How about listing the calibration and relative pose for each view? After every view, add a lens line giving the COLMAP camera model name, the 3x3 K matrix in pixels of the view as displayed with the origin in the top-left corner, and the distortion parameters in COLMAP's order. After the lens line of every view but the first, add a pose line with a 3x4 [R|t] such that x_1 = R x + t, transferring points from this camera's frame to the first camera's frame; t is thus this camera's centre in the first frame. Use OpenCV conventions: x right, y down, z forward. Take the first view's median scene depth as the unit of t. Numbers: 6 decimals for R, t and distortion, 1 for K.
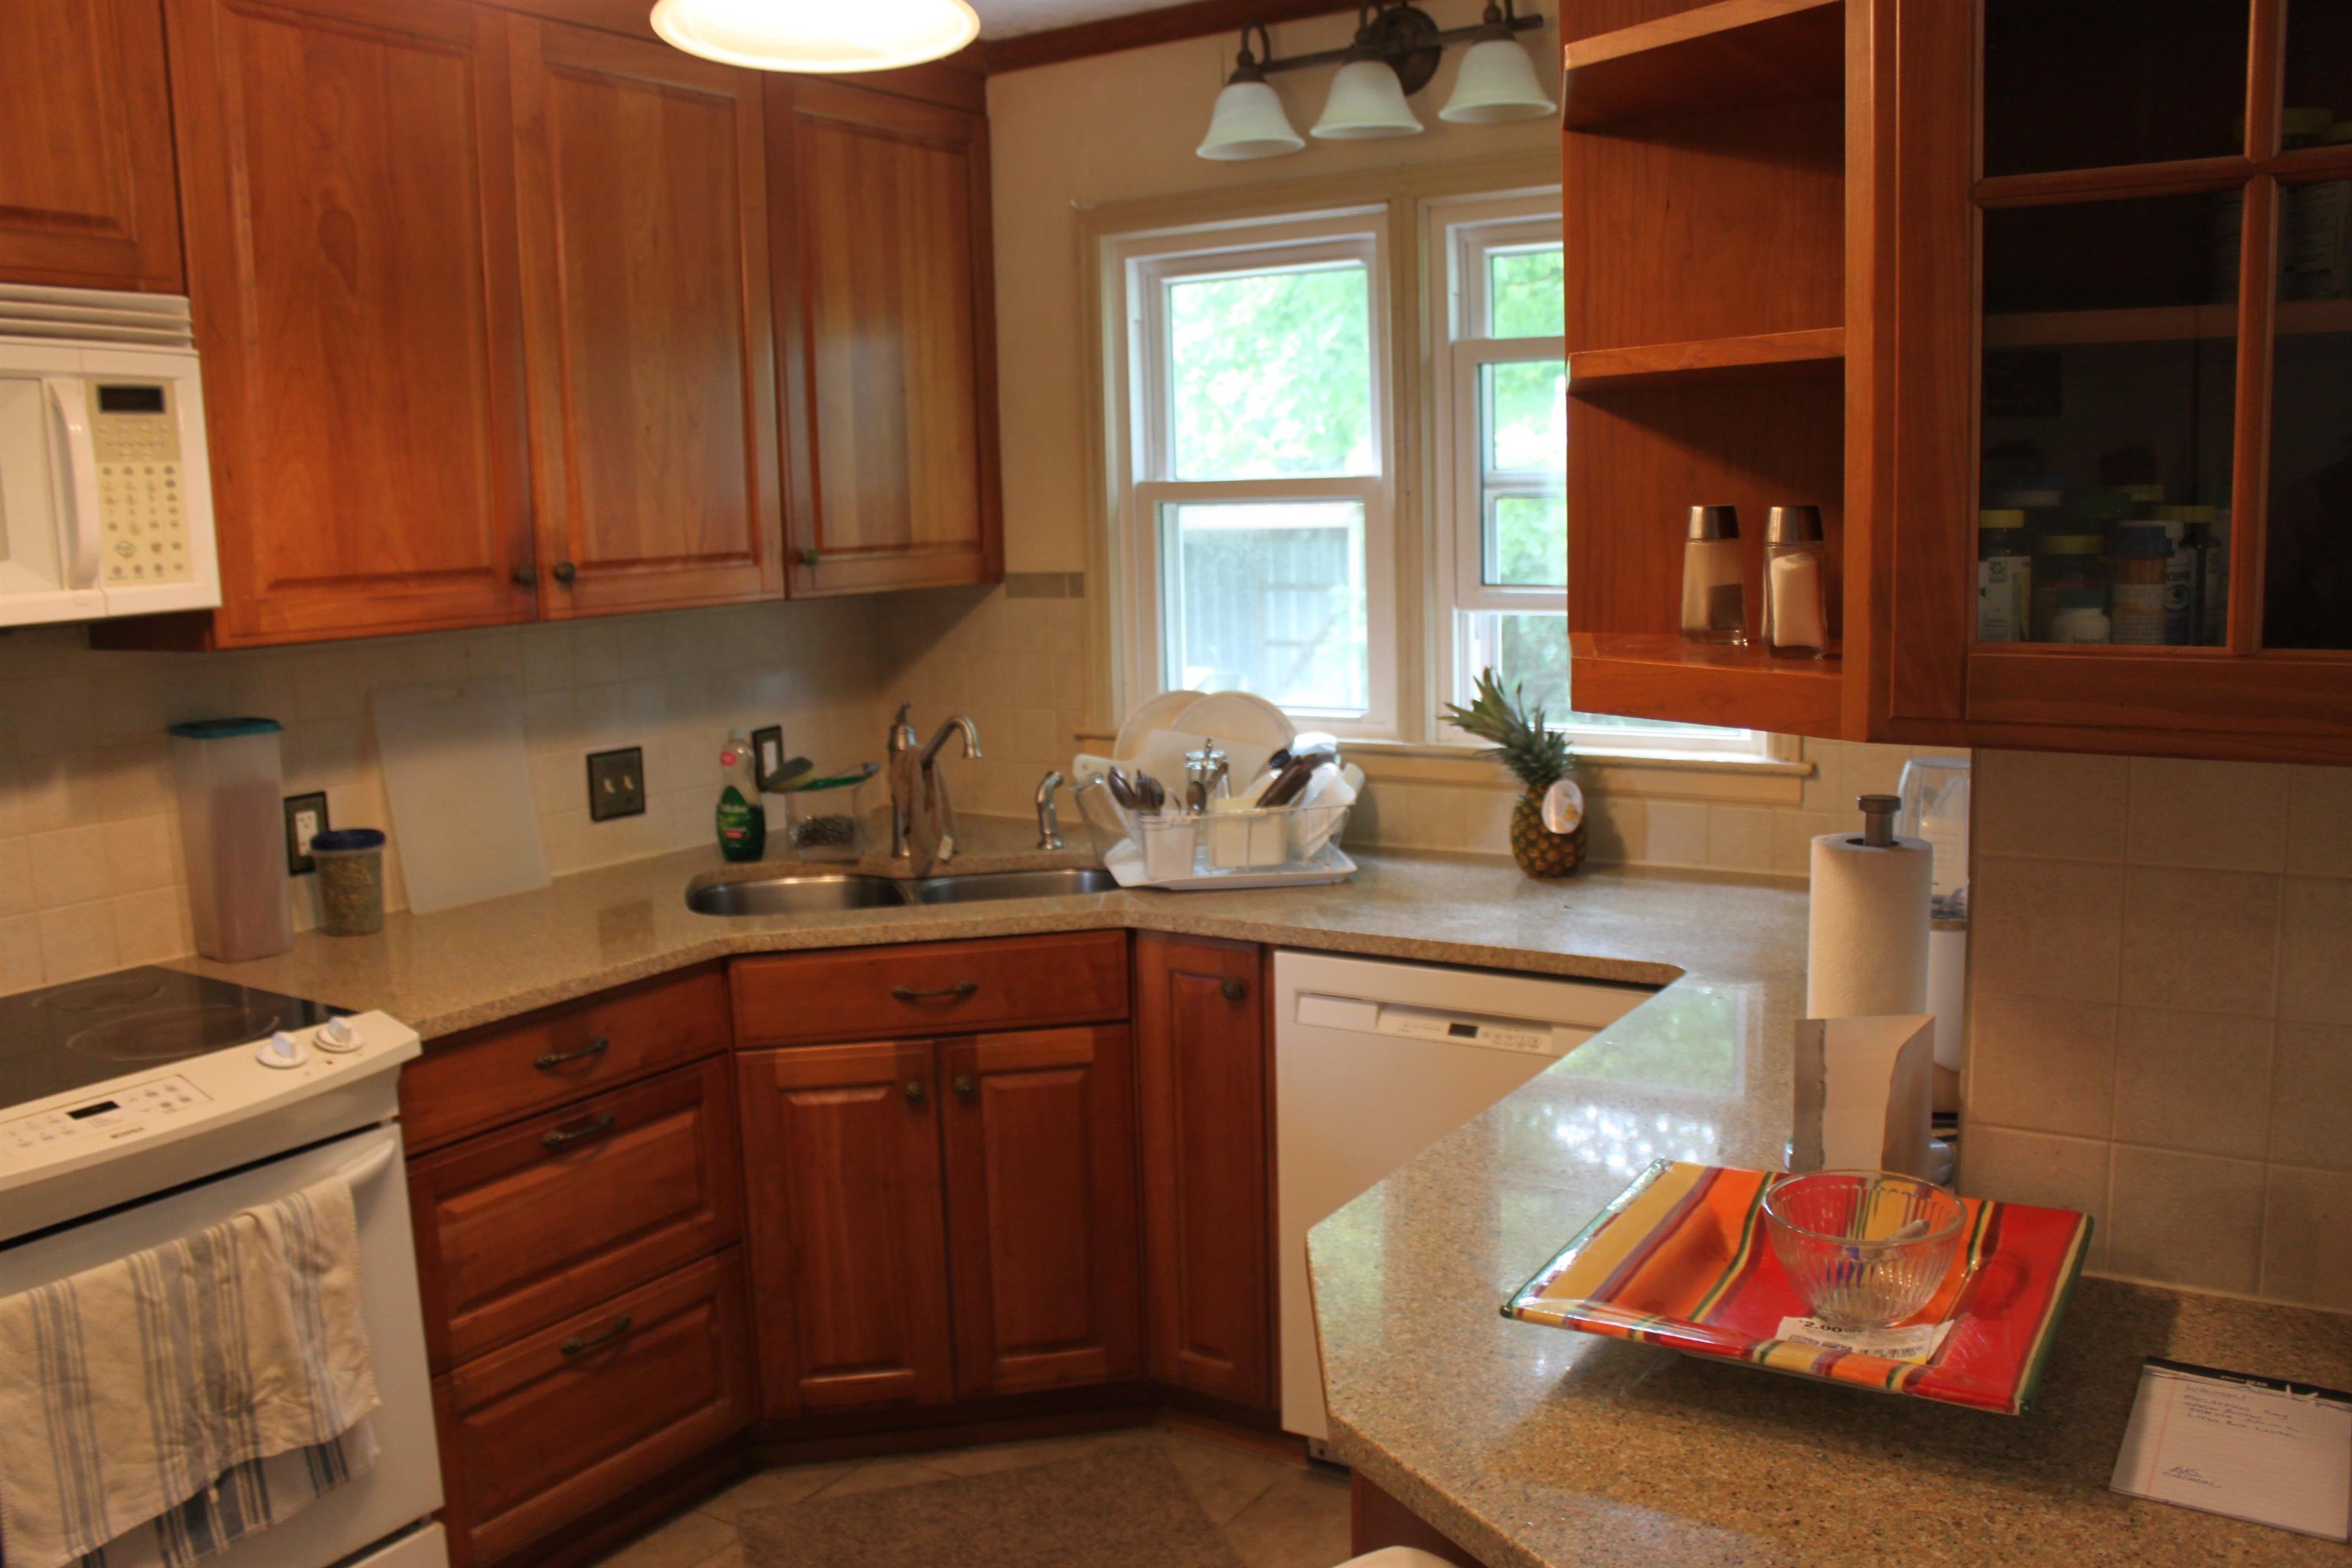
lens RADIAL K [[1955.8, 0, 1177.0], [0, 1955.8, 789.6], [0, 0, 1]] dist [-0.166849, 0.147555]
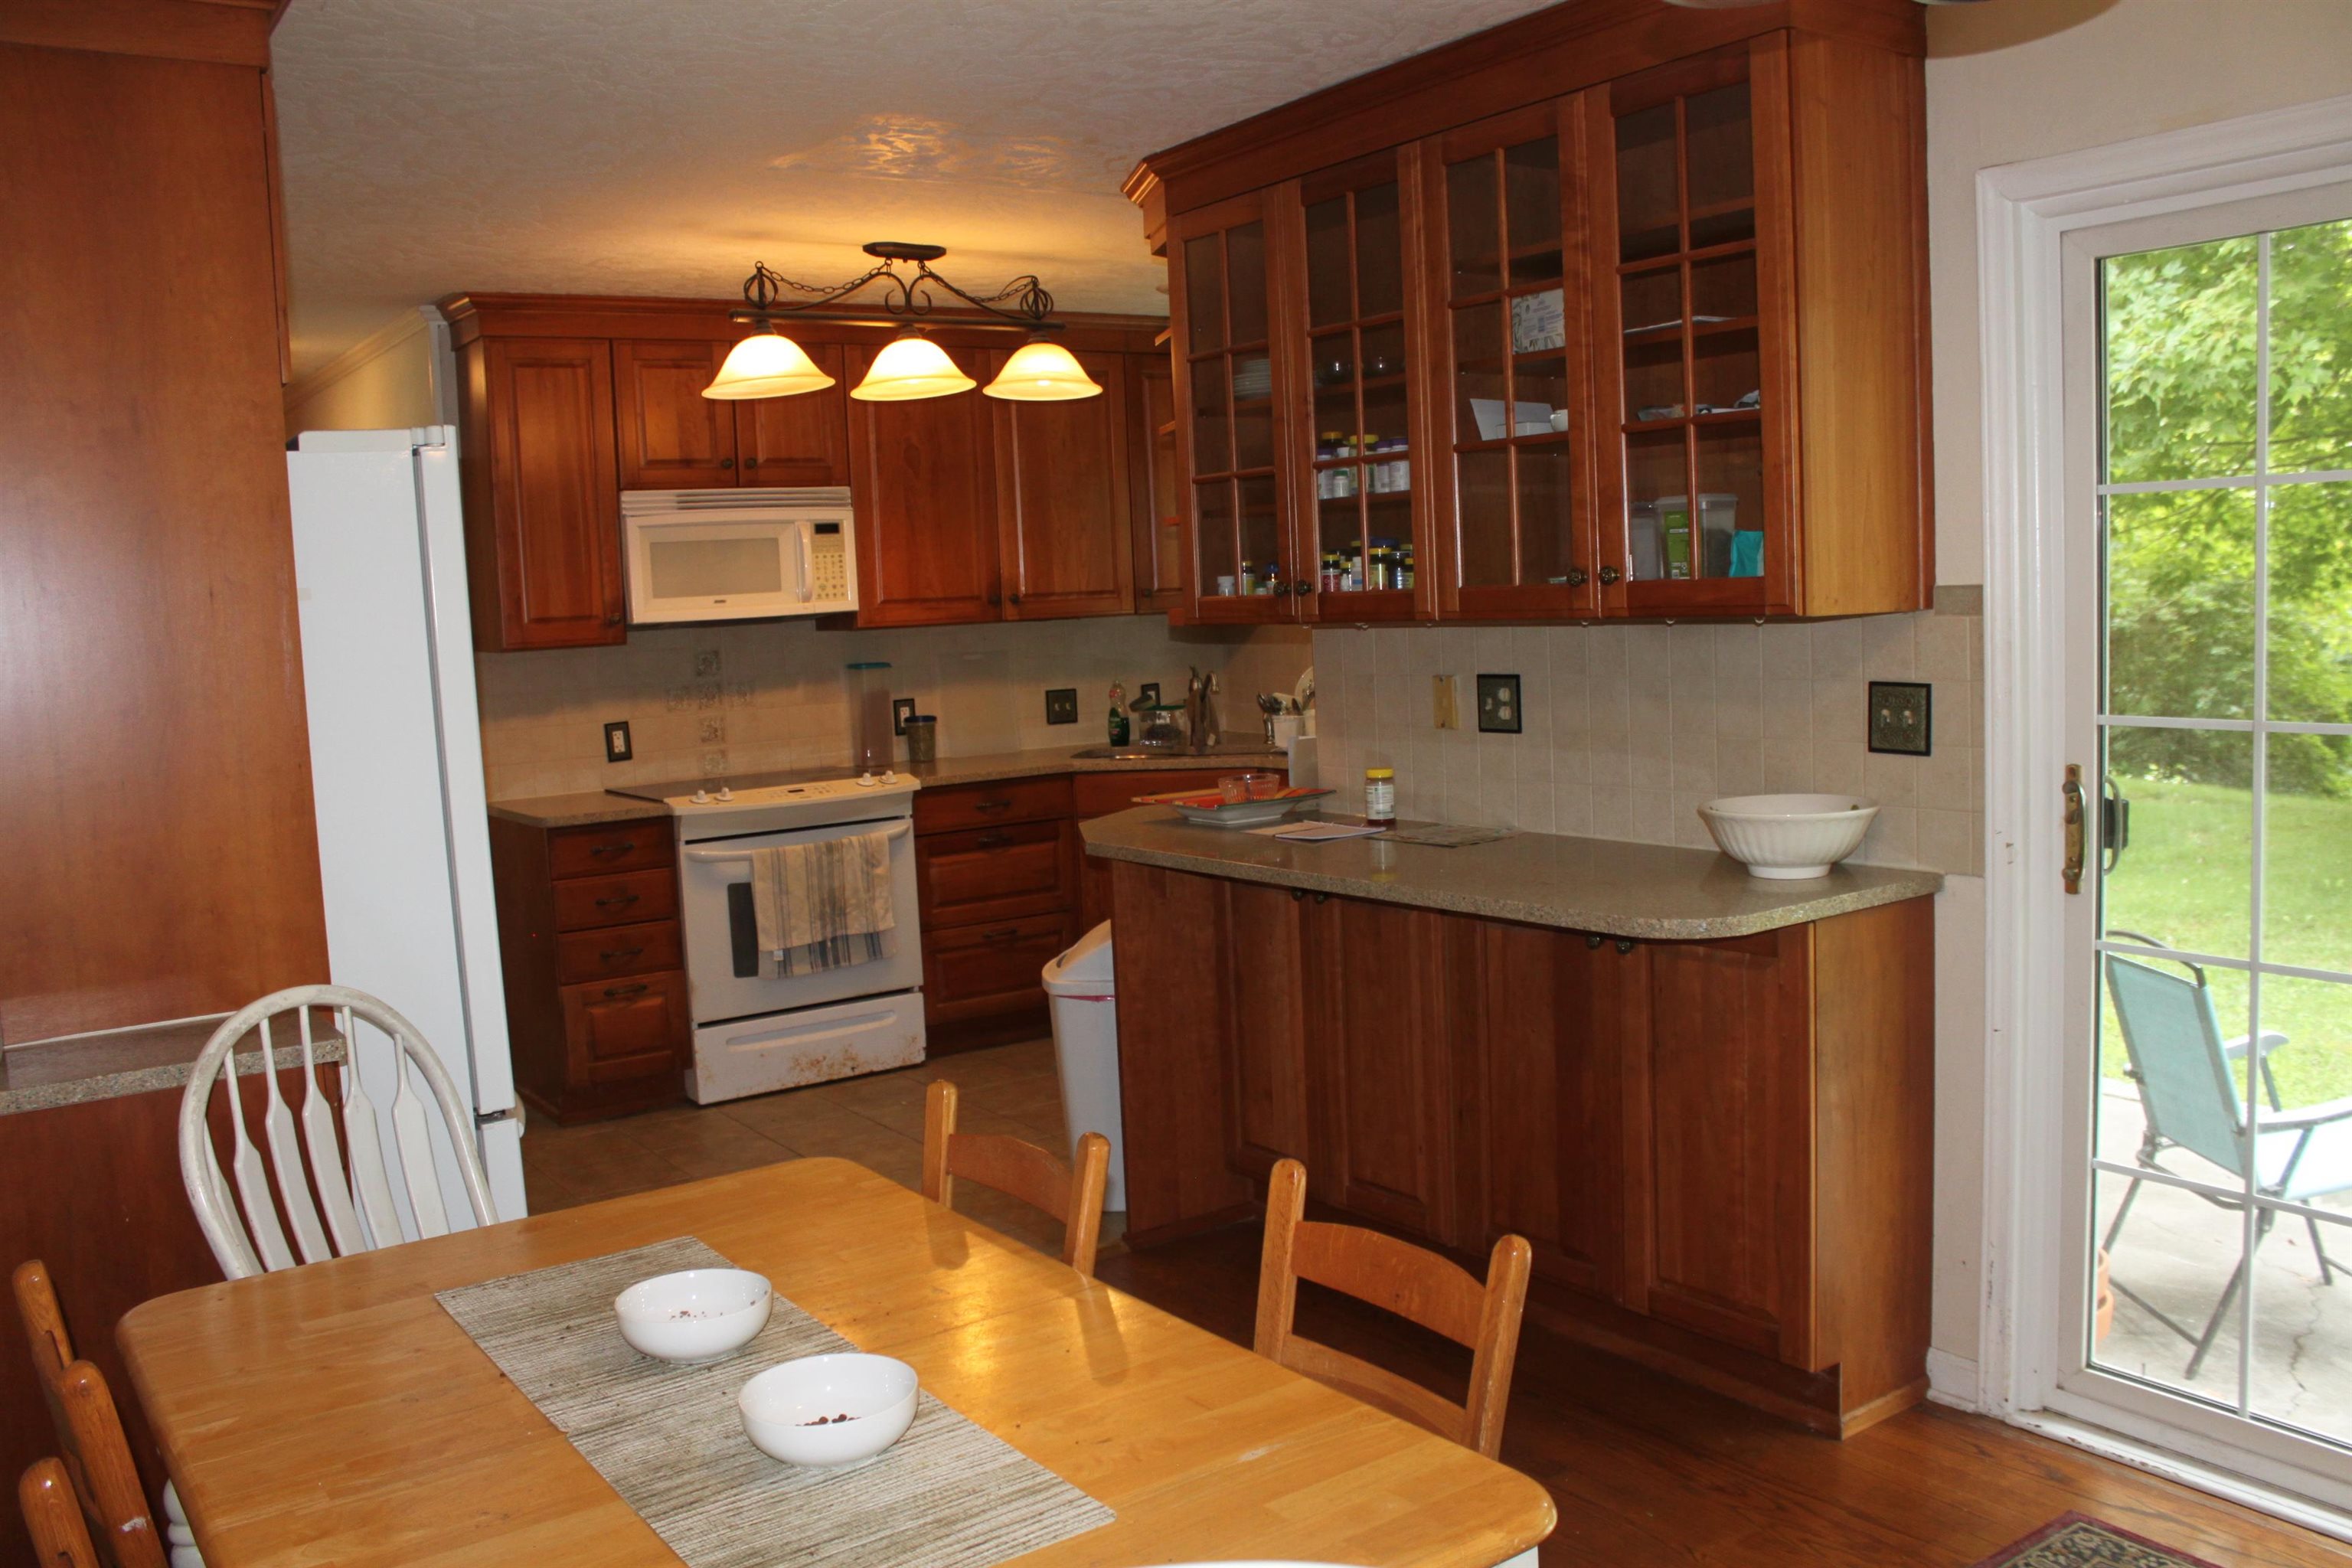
lens RADIAL K [[1955.8, 0, 1172.7], [0, 1955.8, 779.3], [0, 0, 1]] dist [-0.166849, 0.147555]
pose [[0.921782, 0.021833, -0.387093, 0.764480], [-0.036552, 0.998860, -0.030704, 0.165585], [0.385981, 0.042451, 0.921529, -1.043263]]
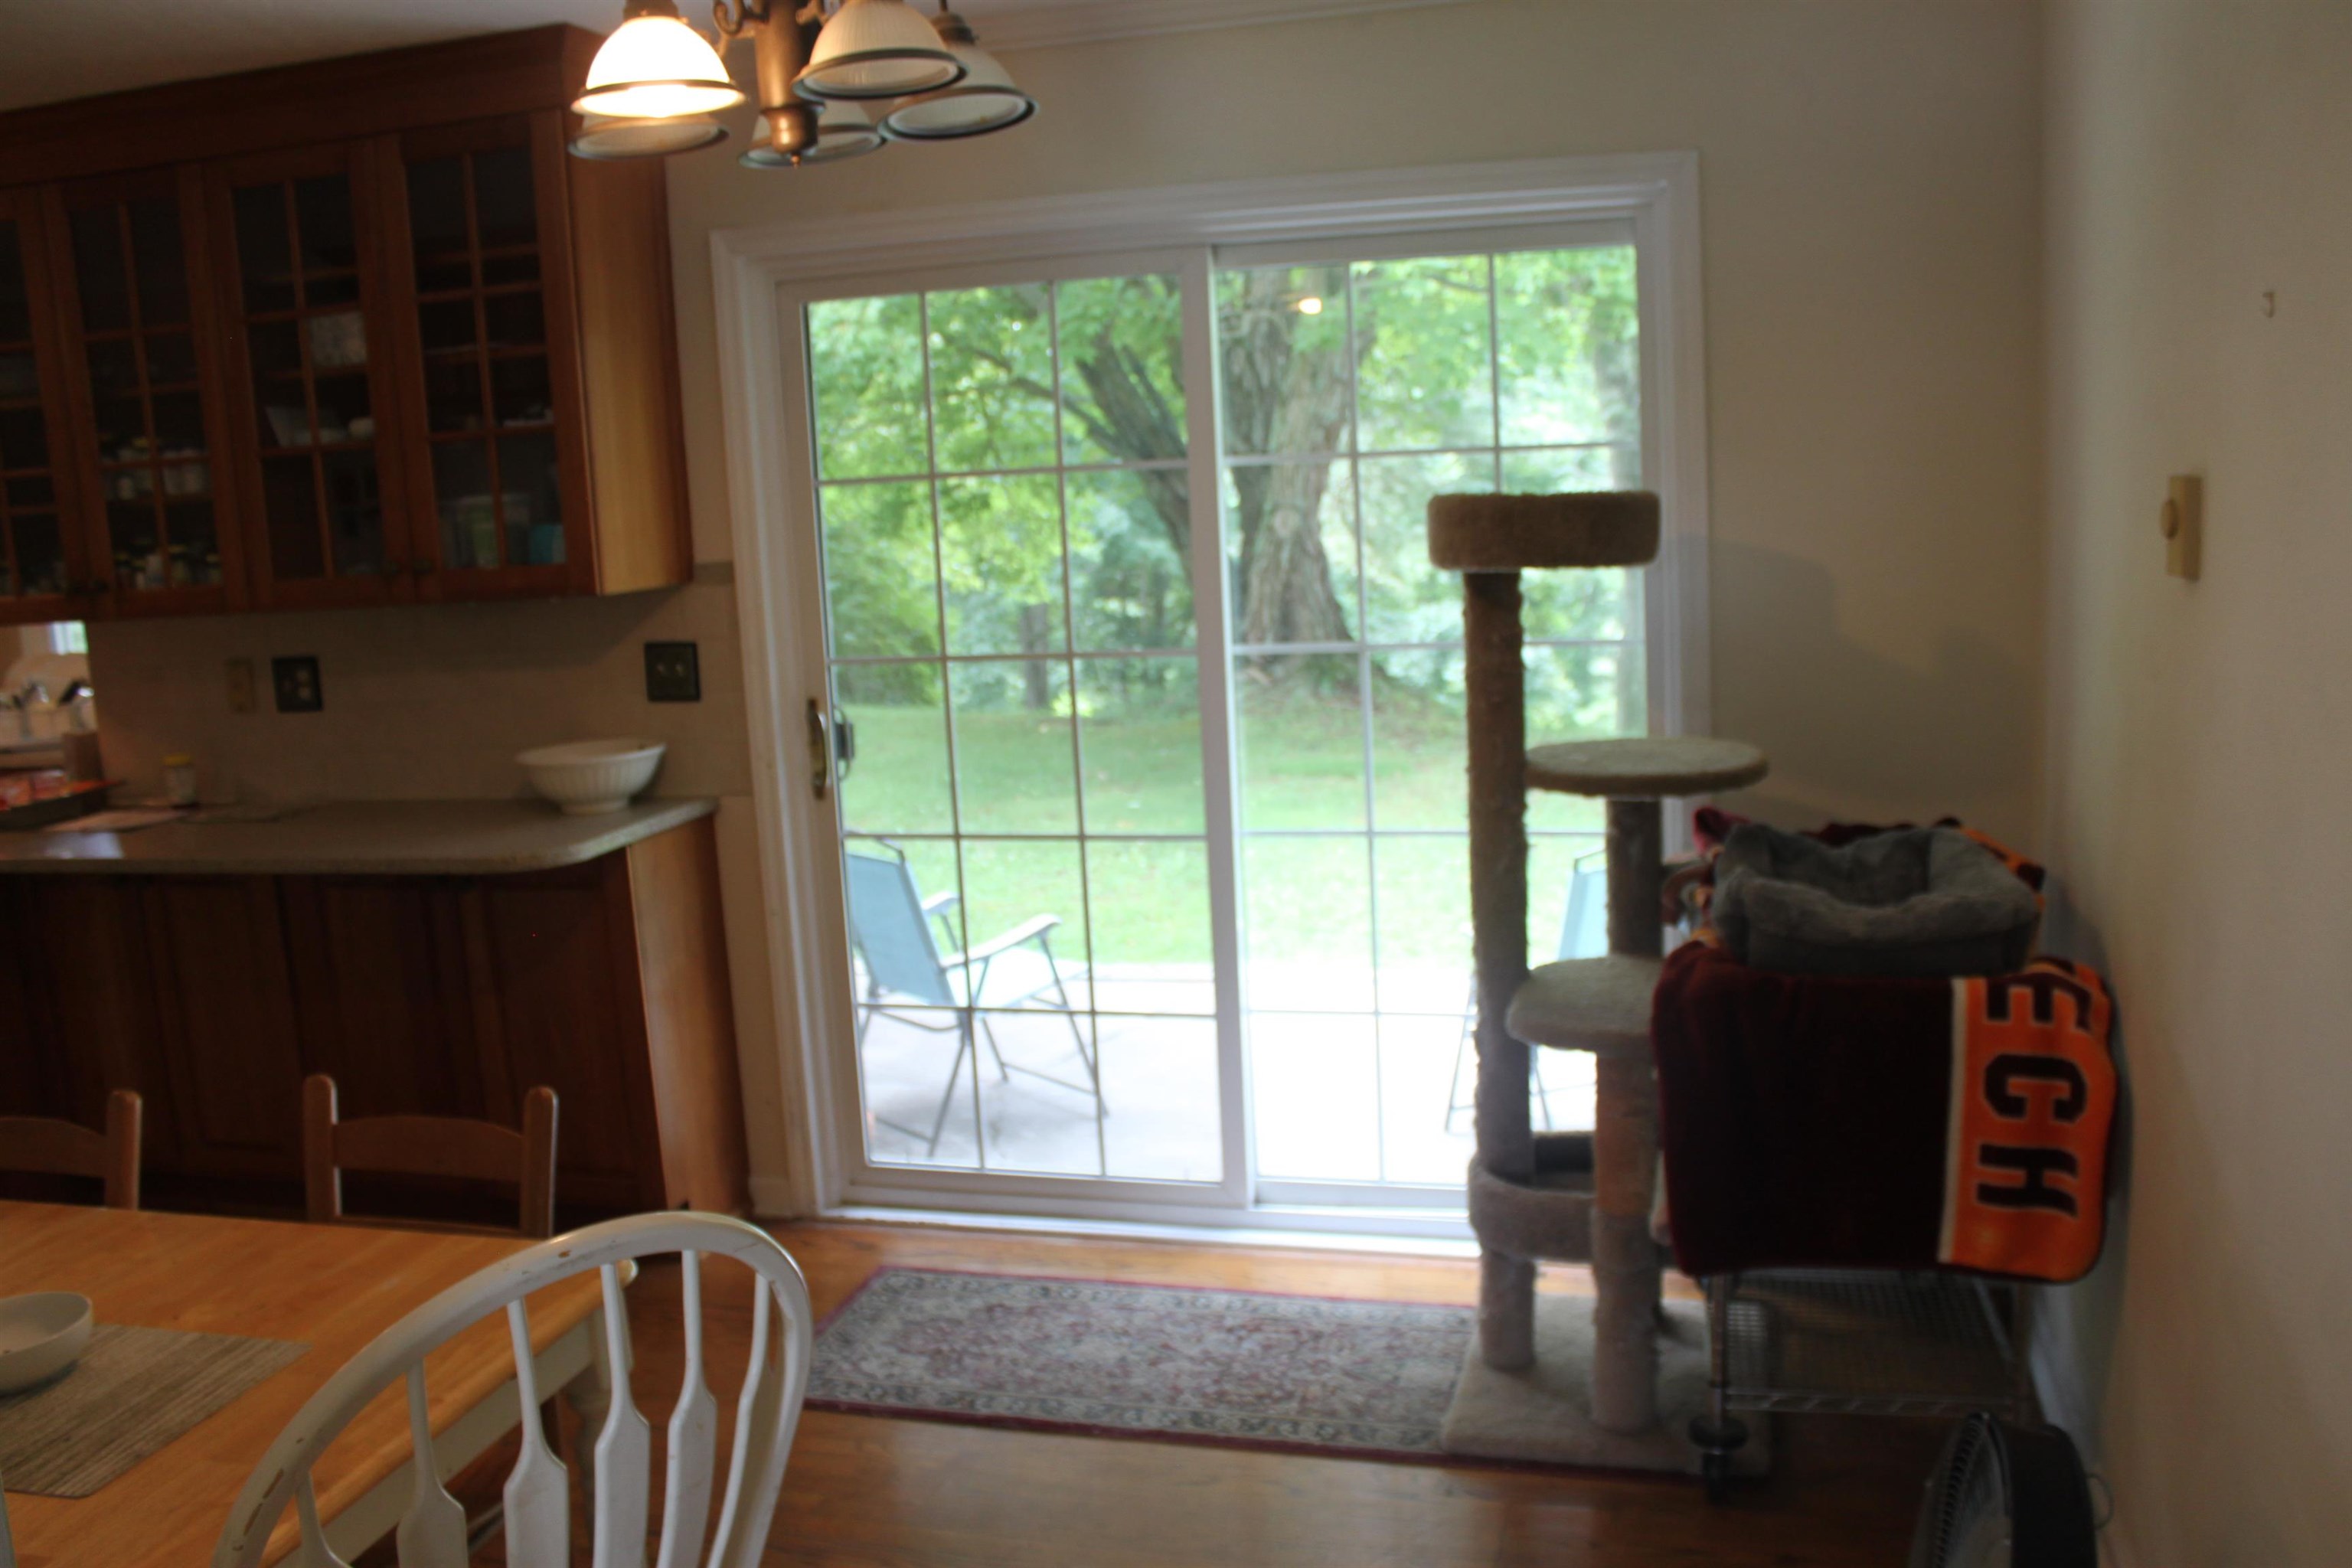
lens RADIAL K [[2024.3, 0, 1176.8], [0, 2024.3, 780.6], [0, 0, 1]] dist [-0.164246, -0.004097]
pose [[0.954857, -0.073111, 0.287929, 0.640588], [0.073575, 0.997247, 0.009222, 0.171511], [-0.287811, 0.012379, 0.957607, -1.341766]]
